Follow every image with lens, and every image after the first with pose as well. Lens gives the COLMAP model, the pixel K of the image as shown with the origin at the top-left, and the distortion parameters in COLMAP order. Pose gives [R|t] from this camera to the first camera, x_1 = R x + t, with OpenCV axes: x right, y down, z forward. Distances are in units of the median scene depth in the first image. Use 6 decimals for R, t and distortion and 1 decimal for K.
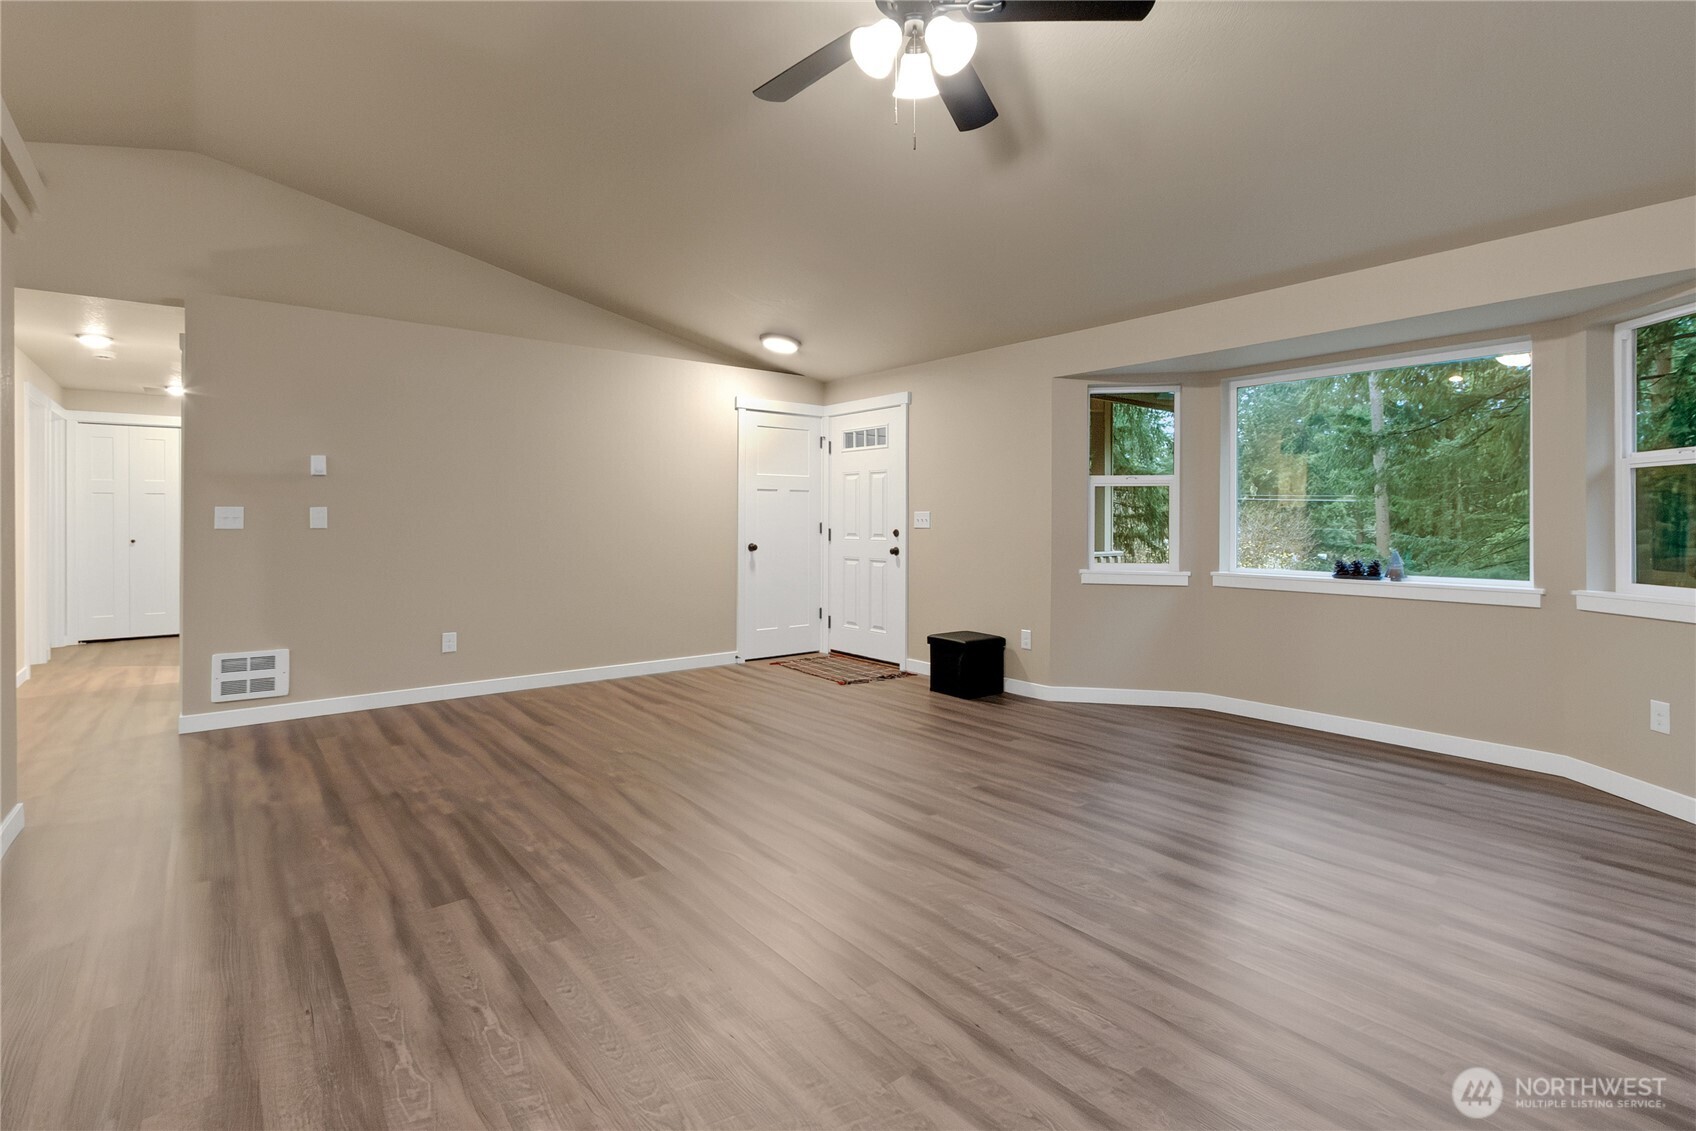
lens RADIAL K [[887.1, 0, 851.8], [0, 887.1, 521.3], [0, 0, 1]] dist [0.003465, 0.000213]
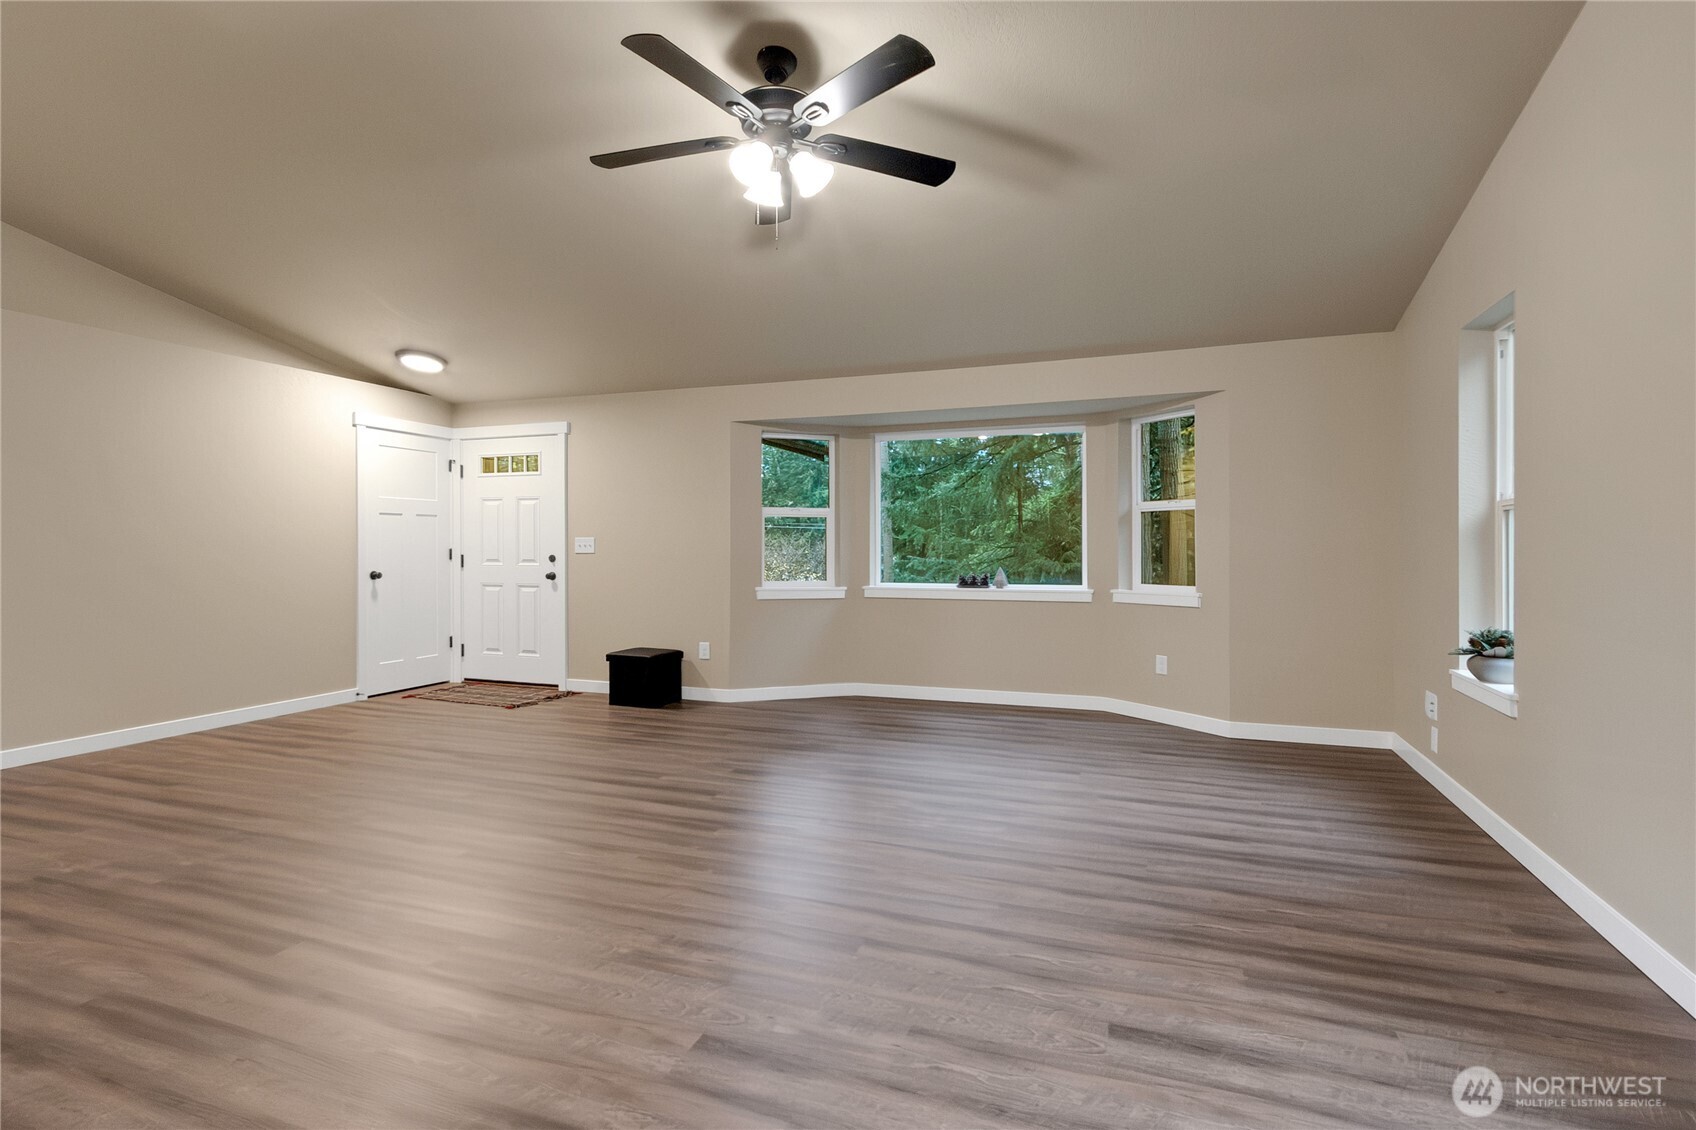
lens RADIAL K [[858.6, 0, 844.4], [0, 858.6, 556.6], [0, 0, 1]] dist [-0.001083, 0.000015]
pose [[0.872432, -0.008514, 0.488662, -0.168915], [0.002850, 0.999920, 0.012334, -0.000209], [-0.488727, -0.009368, 0.872386, -0.040890]]
